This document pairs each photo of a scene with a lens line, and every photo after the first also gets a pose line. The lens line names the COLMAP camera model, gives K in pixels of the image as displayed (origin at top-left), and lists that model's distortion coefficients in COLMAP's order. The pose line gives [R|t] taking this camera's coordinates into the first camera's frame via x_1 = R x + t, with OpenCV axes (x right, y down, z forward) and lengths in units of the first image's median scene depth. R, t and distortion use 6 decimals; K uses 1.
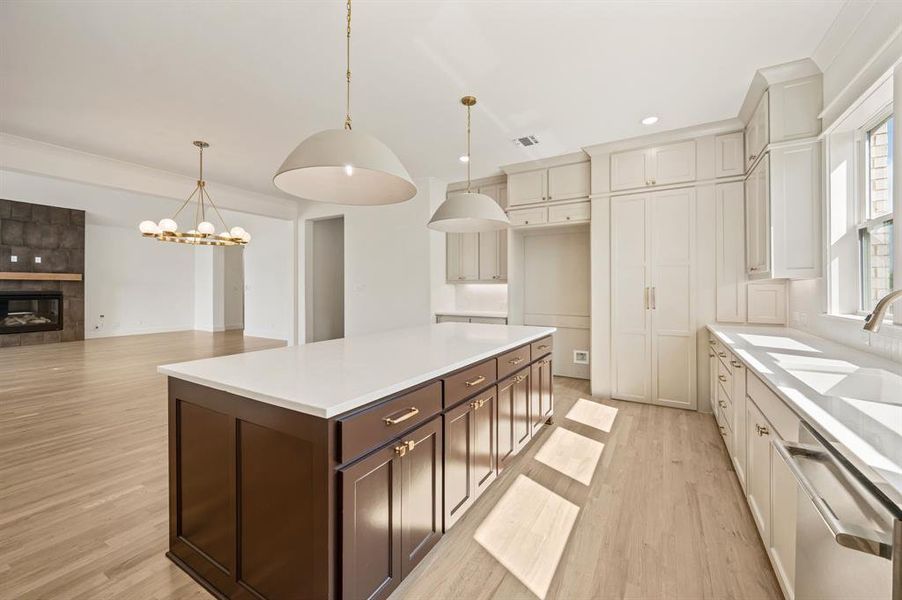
lens RADIAL K [[362.8, 0, 453.5], [0, 362.8, 285.0], [0, 0, 1]] dist [0.001509, 0.000099]
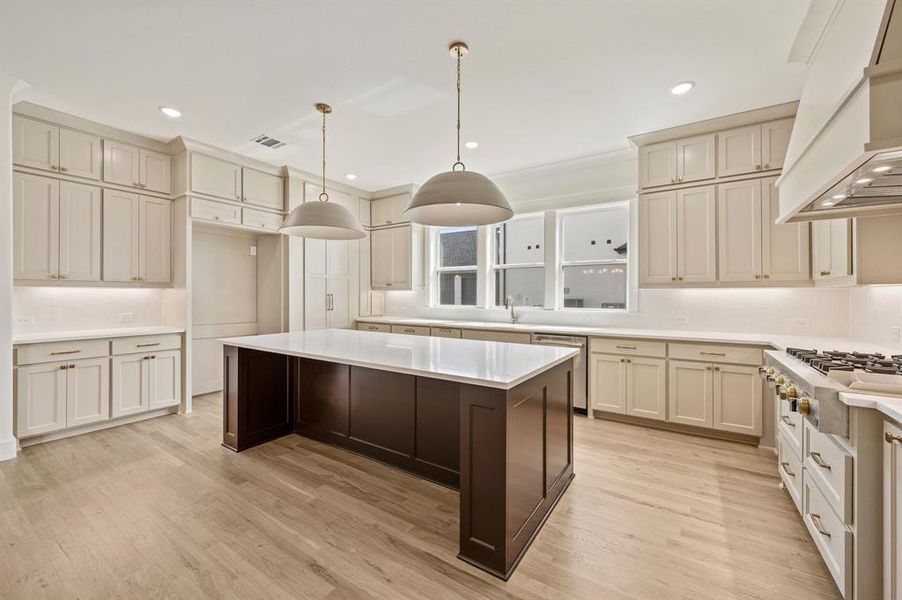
lens RADIAL K [[359.4, 0, 449.6], [0, 359.4, 295.8], [0, 0, 1]] dist [-0.001313, 0.000864]
pose [[0.048267, 0.000901, 0.998834, -0.676049], [-0.007272, 0.999973, -0.000550, 0.009821], [-0.998808, -0.007237, 0.048273, 0.436138]]
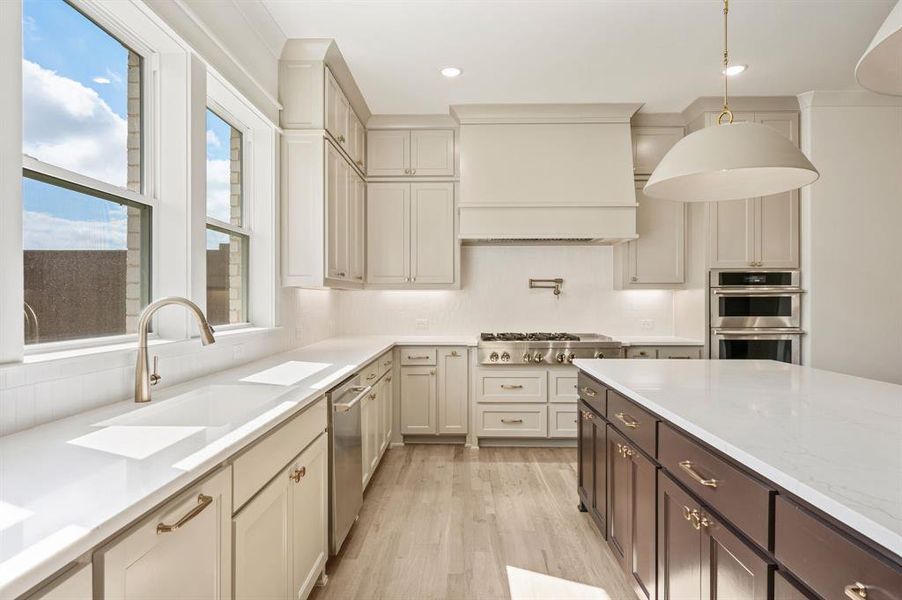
lens RADIAL K [[515.9, 0, 452.7], [0, 515.9, 295.7], [0, 0, 1]] dist [-0.000536, -0.000010]
pose [[-0.873126, 0.003320, -0.487483, 0.400124], [0.002213, 0.999993, 0.002847, -0.002274], [0.487489, 0.001407, -0.873128, 0.801582]]
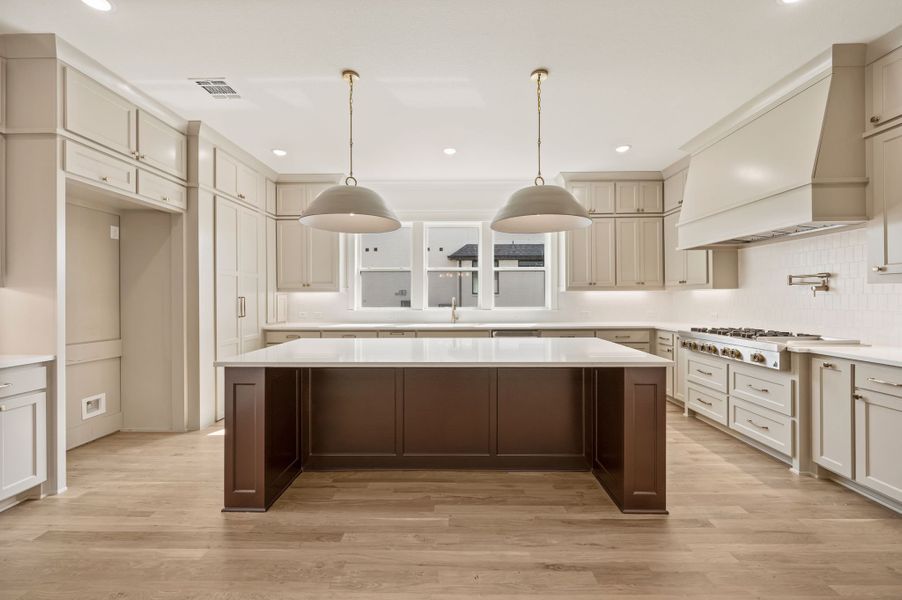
lens RADIAL K [[359.4, 0, 449.5], [0, 359.4, 298.5], [0, 0, 1]] dist [-0.001313, 0.000864]
pose [[-0.496157, 0.001165, 0.868232, -0.580850], [0.001056, 0.999999, -0.000738, 0.012476], [-0.868232, 0.000551, -0.496158, 0.878857]]
